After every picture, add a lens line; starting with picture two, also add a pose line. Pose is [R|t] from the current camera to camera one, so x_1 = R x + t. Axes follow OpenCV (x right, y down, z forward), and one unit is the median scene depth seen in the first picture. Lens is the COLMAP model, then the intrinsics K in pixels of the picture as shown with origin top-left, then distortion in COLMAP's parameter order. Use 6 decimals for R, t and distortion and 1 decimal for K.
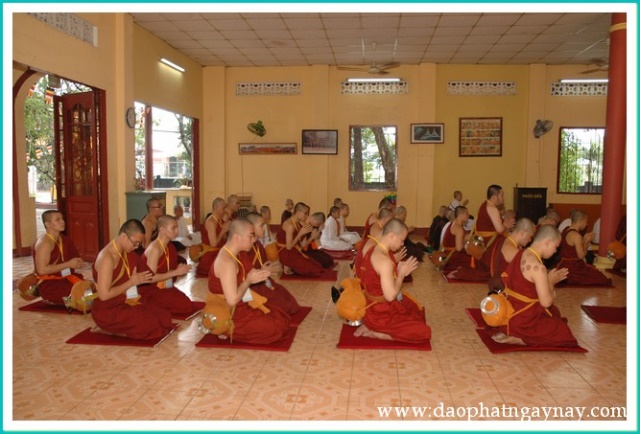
lens RADIAL K [[488.3, 0, 320.1], [0, 488.3, 213.9], [0, 0, 1]] dist [-0.159356, 0.194463]
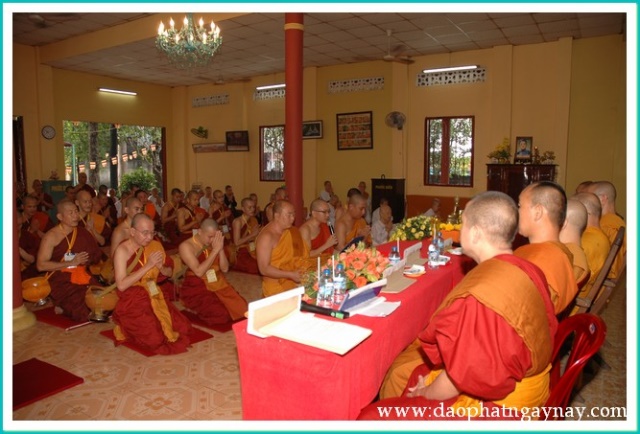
lens RADIAL K [[488.3, 0, 320.1], [0, 488.3, 213.9], [0, 0, 1]] dist [-0.159356, 0.194463]
pose [[0.885219, 0.040310, -0.463424, 0.775400], [-0.029996, 0.999111, 0.029609, -0.006237], [0.464206, -0.012309, 0.885642, 0.006015]]
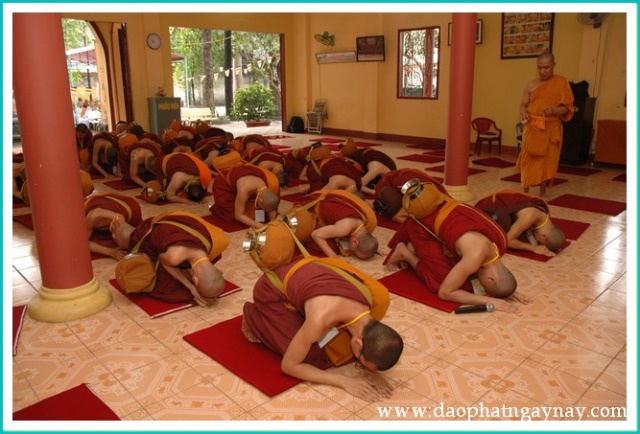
lens RADIAL K [[523.7, 0, 322.2], [0, 523.7, 209.5], [0, 0, 1]] dist [-0.128175, 0.184995]
pose [[0.752590, 0.147514, -0.641754, 0.673408], [-0.038547, 0.982783, 0.180699, -0.010982], [0.657360, -0.111255, 0.745319, 0.098952]]
